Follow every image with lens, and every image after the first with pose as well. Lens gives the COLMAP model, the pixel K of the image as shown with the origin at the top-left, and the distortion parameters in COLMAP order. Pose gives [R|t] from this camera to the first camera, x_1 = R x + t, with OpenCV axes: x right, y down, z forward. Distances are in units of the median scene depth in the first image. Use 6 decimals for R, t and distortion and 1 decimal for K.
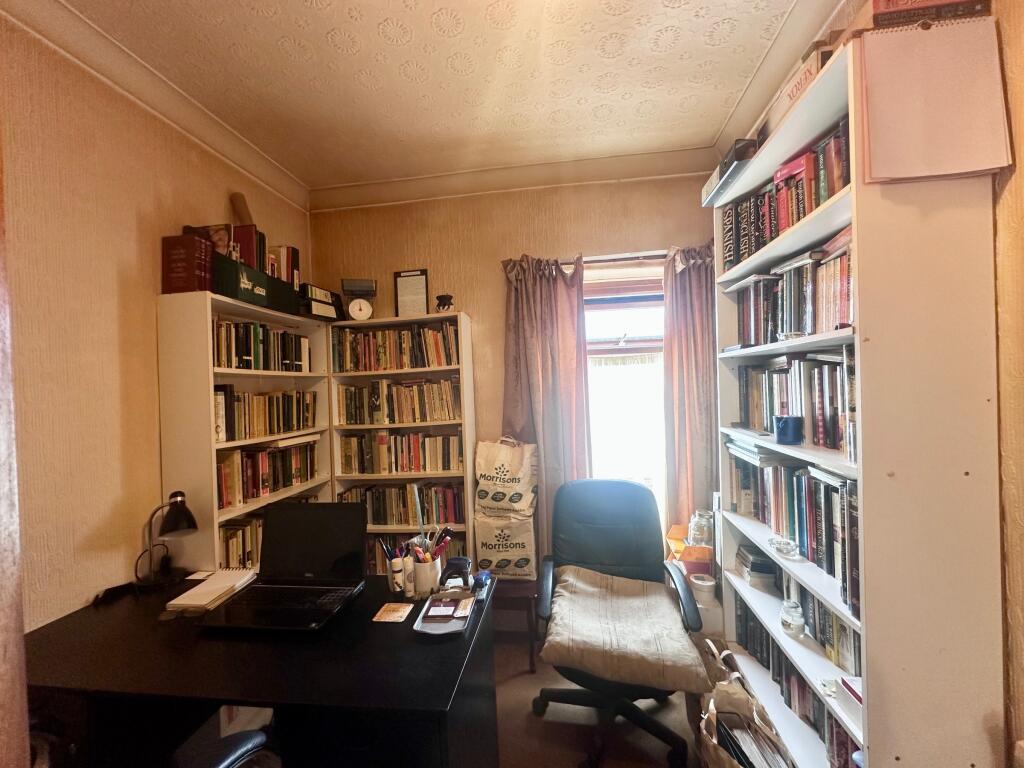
lens RADIAL K [[408.8, 0, 511.4], [0, 408.8, 383.5], [0, 0, 1]] dist [-0.004539, 0.001046]
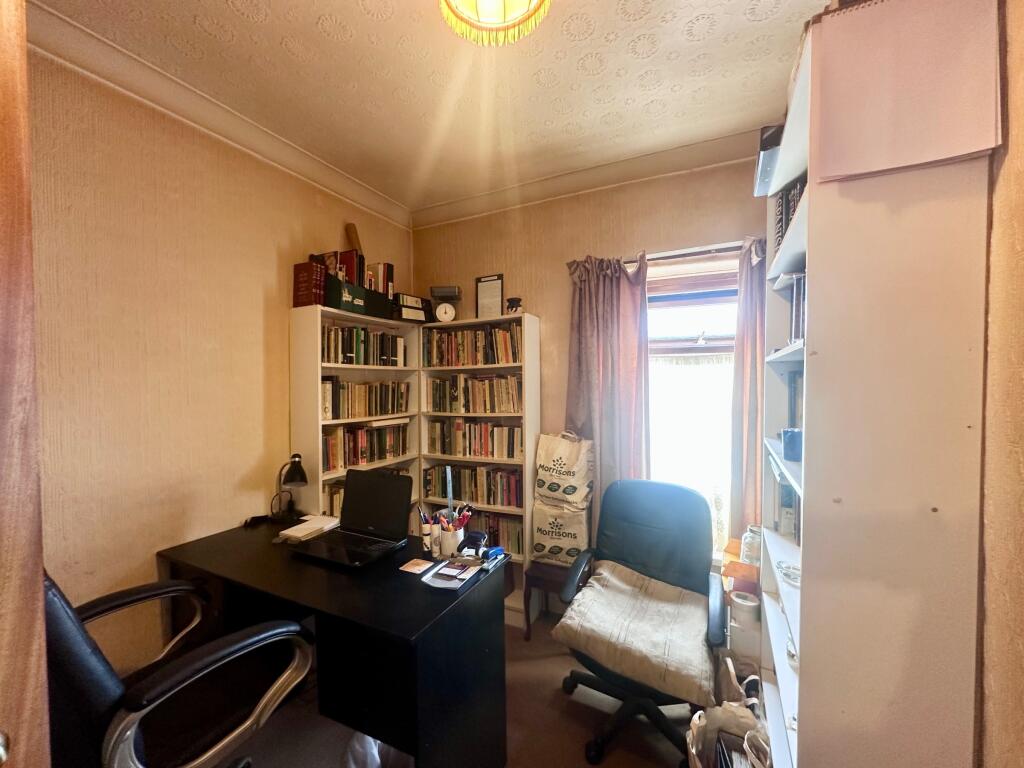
lens RADIAL K [[408.8, 0, 511.4], [0, 408.8, 383.5], [0, 0, 1]] dist [-0.004539, 0.001046]
pose [[0.946677, 0.034051, -0.320380, 0.197670], [-0.027396, 0.999305, 0.025260, -0.016359], [0.321018, -0.015136, 0.946952, -0.037972]]
